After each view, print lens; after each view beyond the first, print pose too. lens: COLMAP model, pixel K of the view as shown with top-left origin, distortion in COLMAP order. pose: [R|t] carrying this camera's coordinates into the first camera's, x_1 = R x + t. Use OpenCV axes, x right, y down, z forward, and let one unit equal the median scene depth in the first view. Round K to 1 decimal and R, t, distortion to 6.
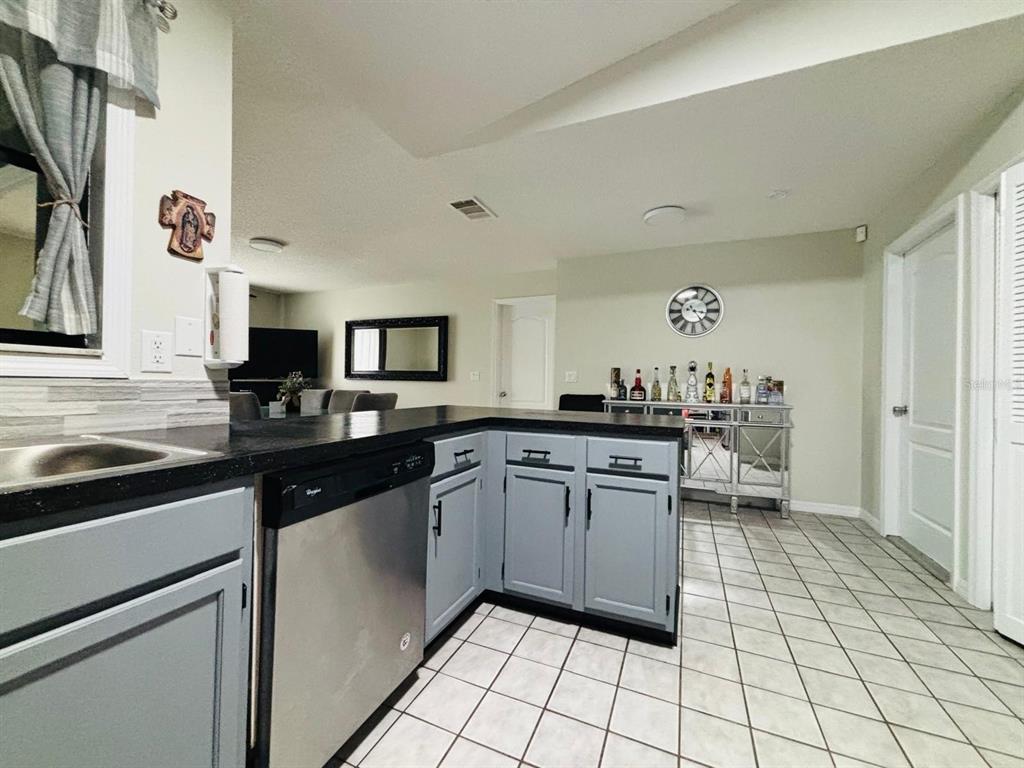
lens RADIAL K [[412.1, 0, 509.5], [0, 412.1, 382.6], [0, 0, 1]] dist [0.000469, 0.000012]
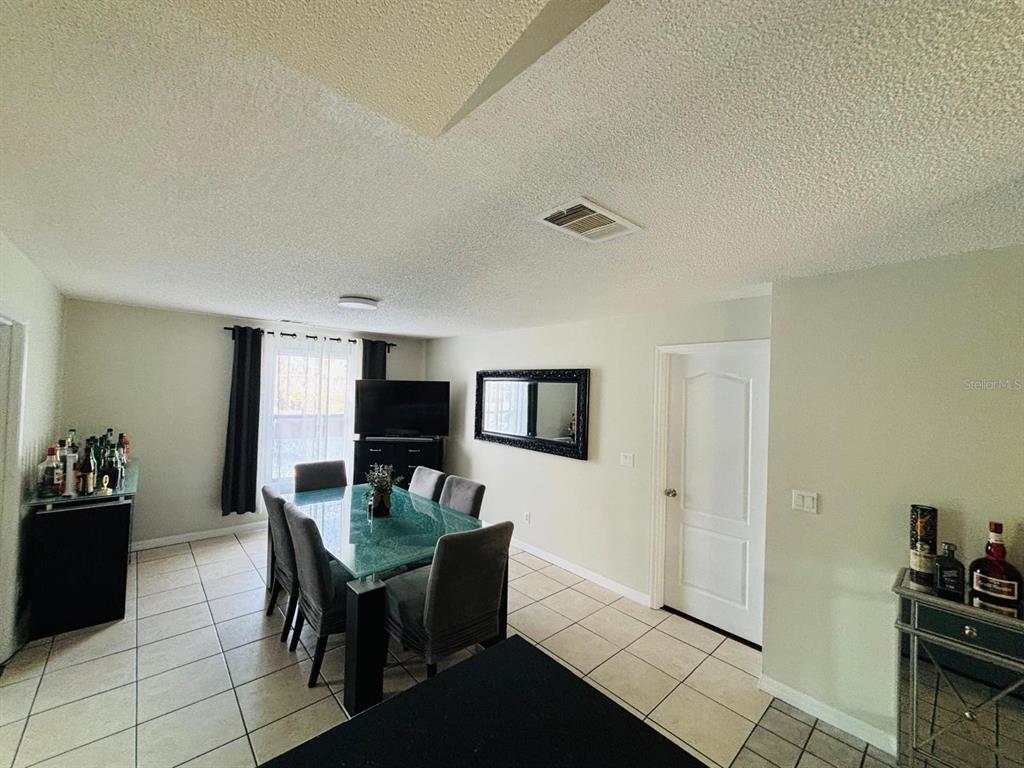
lens RADIAL K [[412.1, 0, 509.5], [0, 412.1, 382.6], [0, 0, 1]] dist [0.000469, 0.000012]
pose [[0.907409, 0.005754, -0.420209, 0.061190], [-0.016347, 0.999633, -0.021610, -0.339408], [0.419930, 0.026478, 0.907170, 0.814162]]
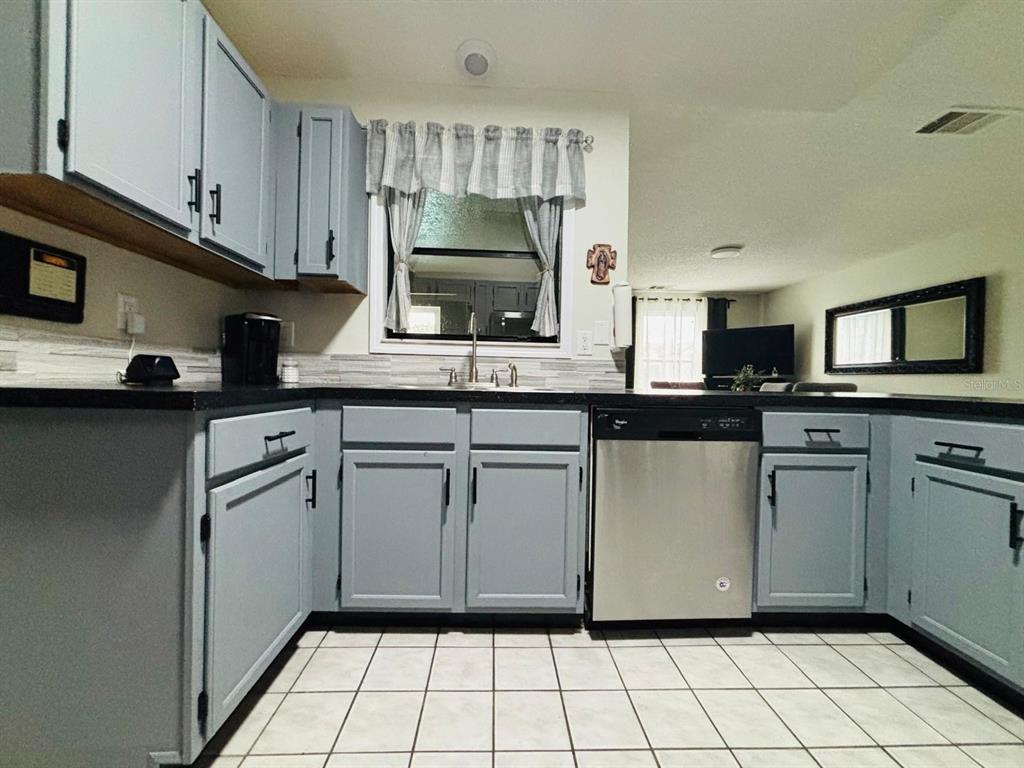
lens RADIAL K [[407.9, 0, 510.9], [0, 407.9, 387.1], [0, 0, 1]] dist [-0.001755, -0.000311]
pose [[0.426804, 0.008589, -0.904304, 0.354445], [-0.009491, 0.999942, 0.005017, 0.067149], [0.904295, 0.006442, 0.426861, 0.001948]]
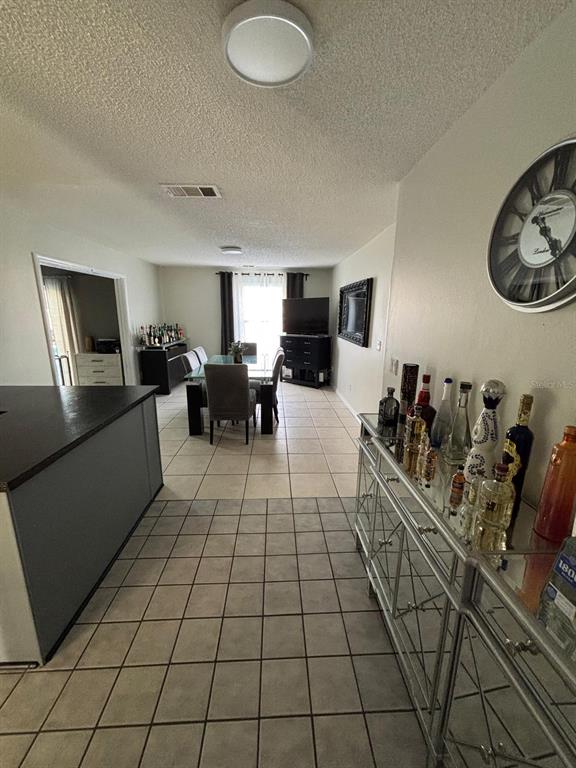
lens RADIAL K [[309.1, 0, 289.1], [0, 309.1, 383.7], [0, 0, 1]] dist [0.000469, 0.000012]
pose [[0.434565, 0.194849, -0.879311, 1.205478], [-0.001105, 0.976432, 0.215824, -0.222265], [0.900640, -0.092818, 0.424538, 1.408573]]
